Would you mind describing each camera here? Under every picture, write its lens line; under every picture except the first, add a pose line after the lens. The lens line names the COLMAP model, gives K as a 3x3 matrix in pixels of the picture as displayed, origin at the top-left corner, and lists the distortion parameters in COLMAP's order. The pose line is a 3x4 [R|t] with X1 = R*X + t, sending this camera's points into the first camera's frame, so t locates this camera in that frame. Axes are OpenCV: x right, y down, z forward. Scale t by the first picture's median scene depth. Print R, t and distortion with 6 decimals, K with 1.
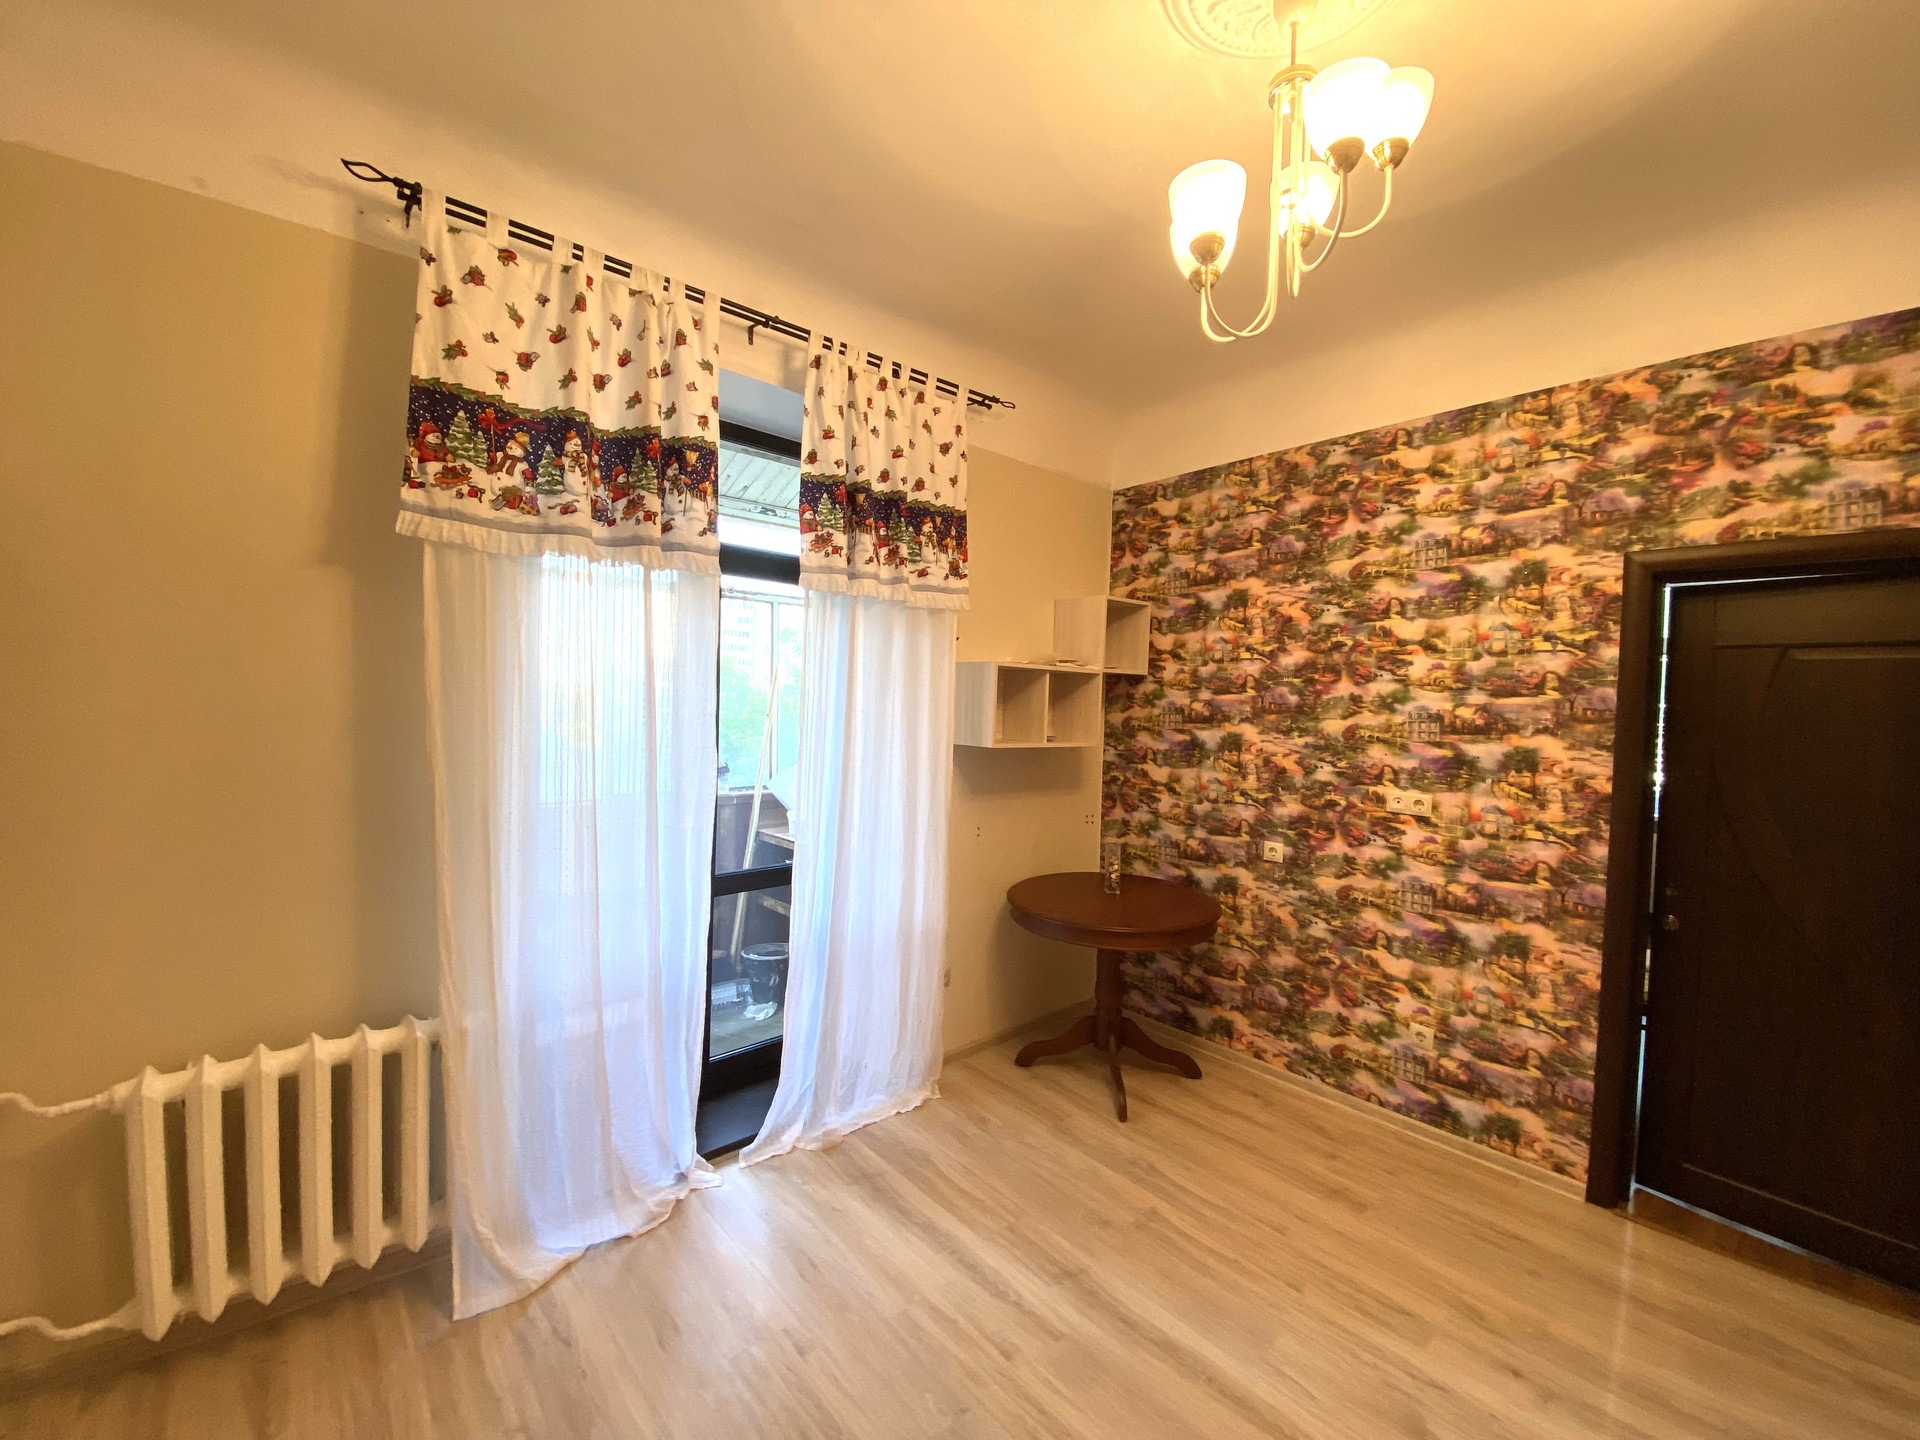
lens RADIAL K [[756.8, 0, 943.1], [0, 756.8, 719.3], [0, 0, 1]] dist [-0.016704, -0.010023]
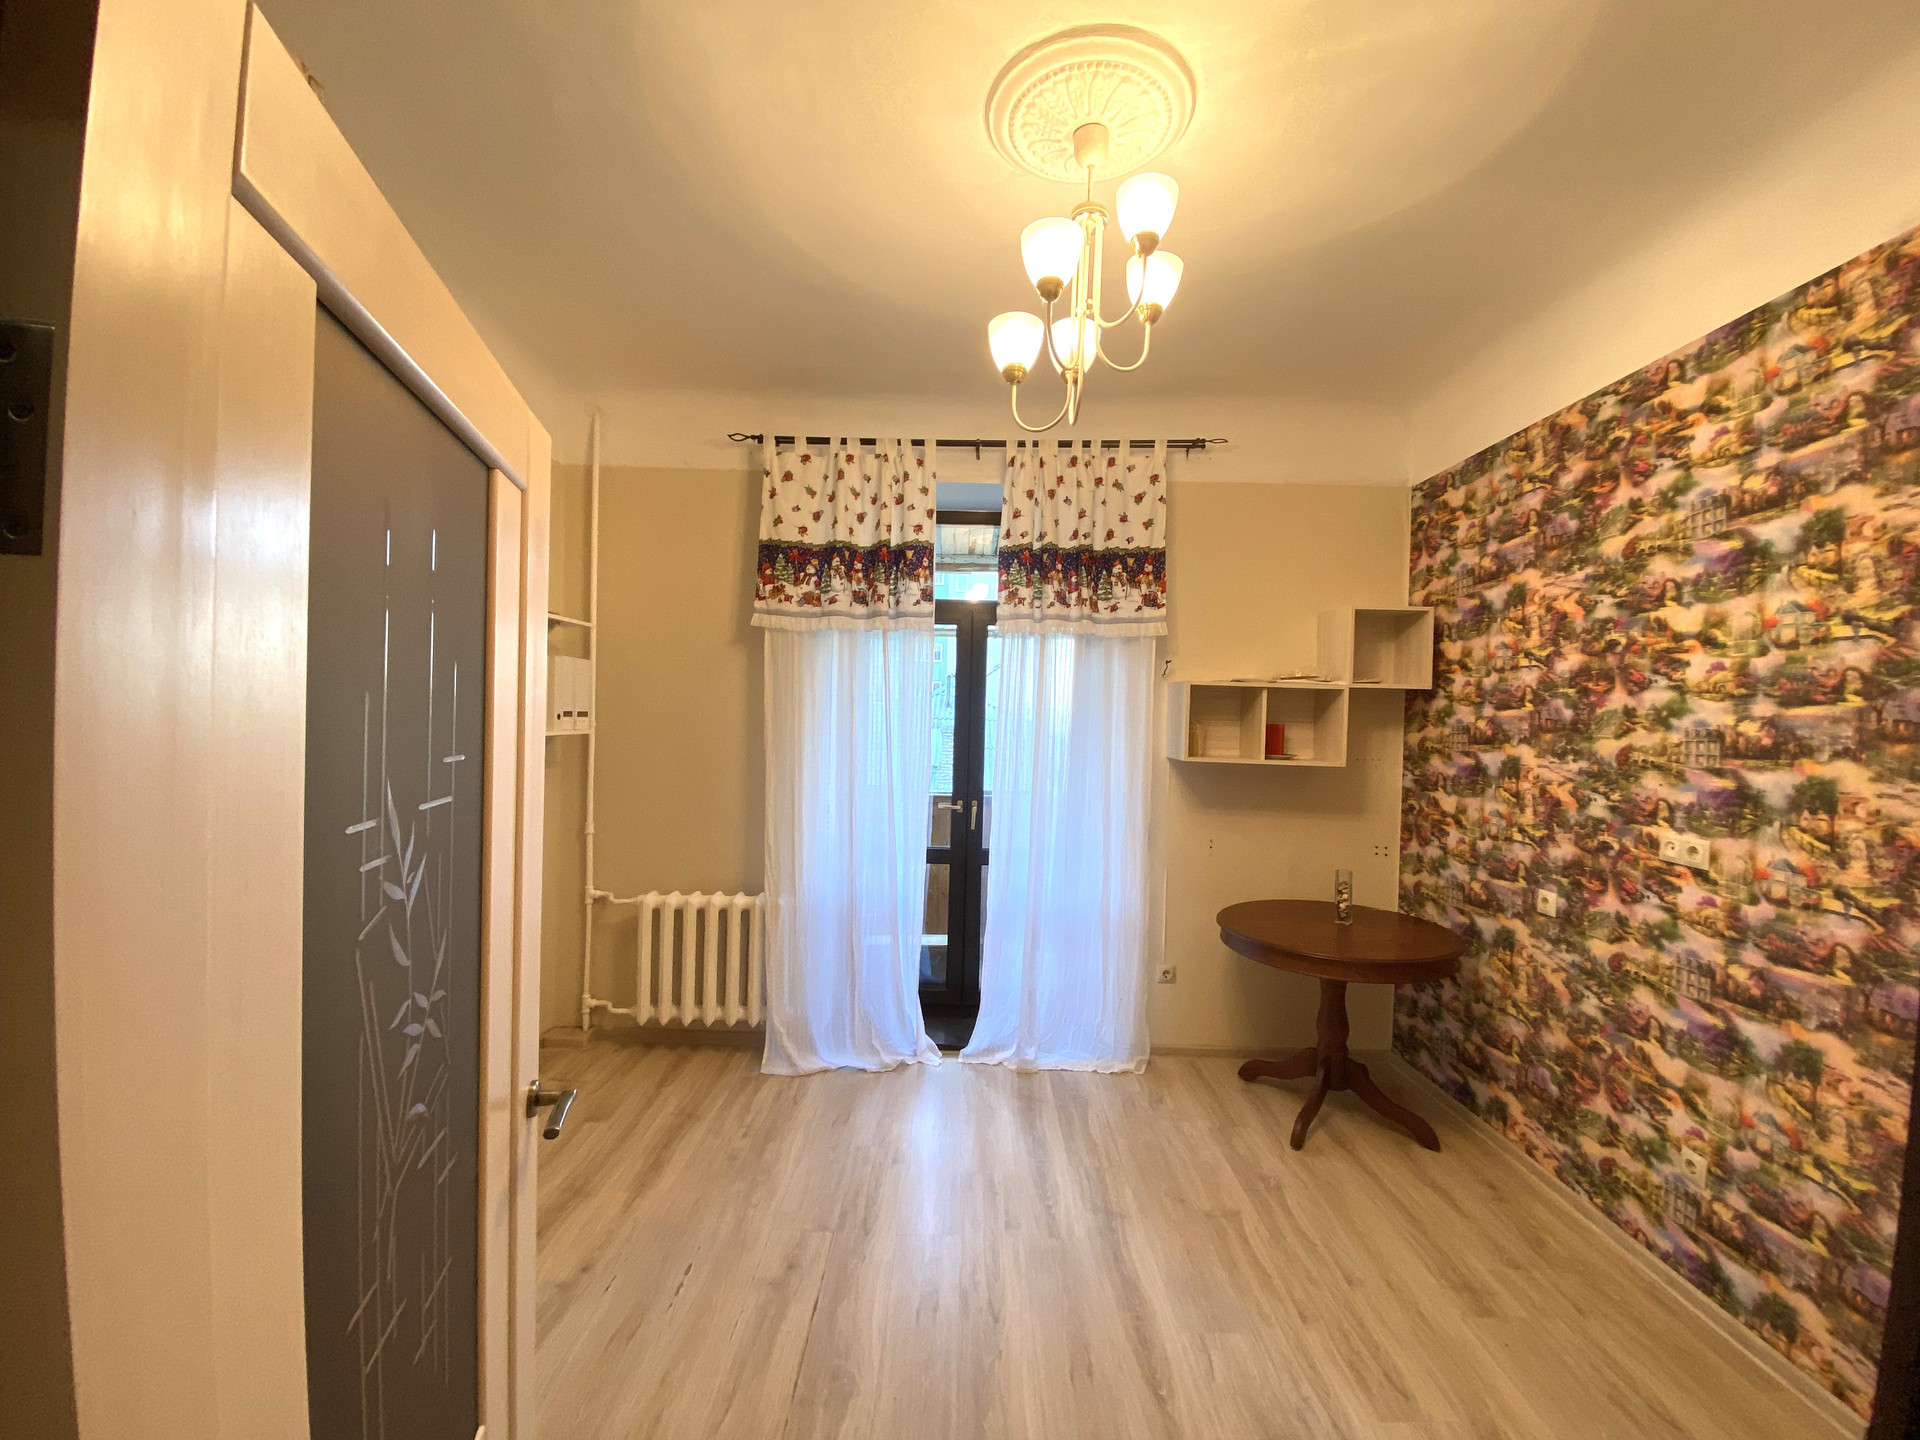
lens RADIAL K [[765.4, 0, 922.8], [0, 765.4, 713.8], [0, 0, 1]] dist [-0.045312, -0.000549]
pose [[0.727057, -0.009069, -0.686518, 0.570314], [-0.021722, 0.999108, -0.036203, 0.018499], [0.686234, 0.041234, 0.726211, -0.052051]]
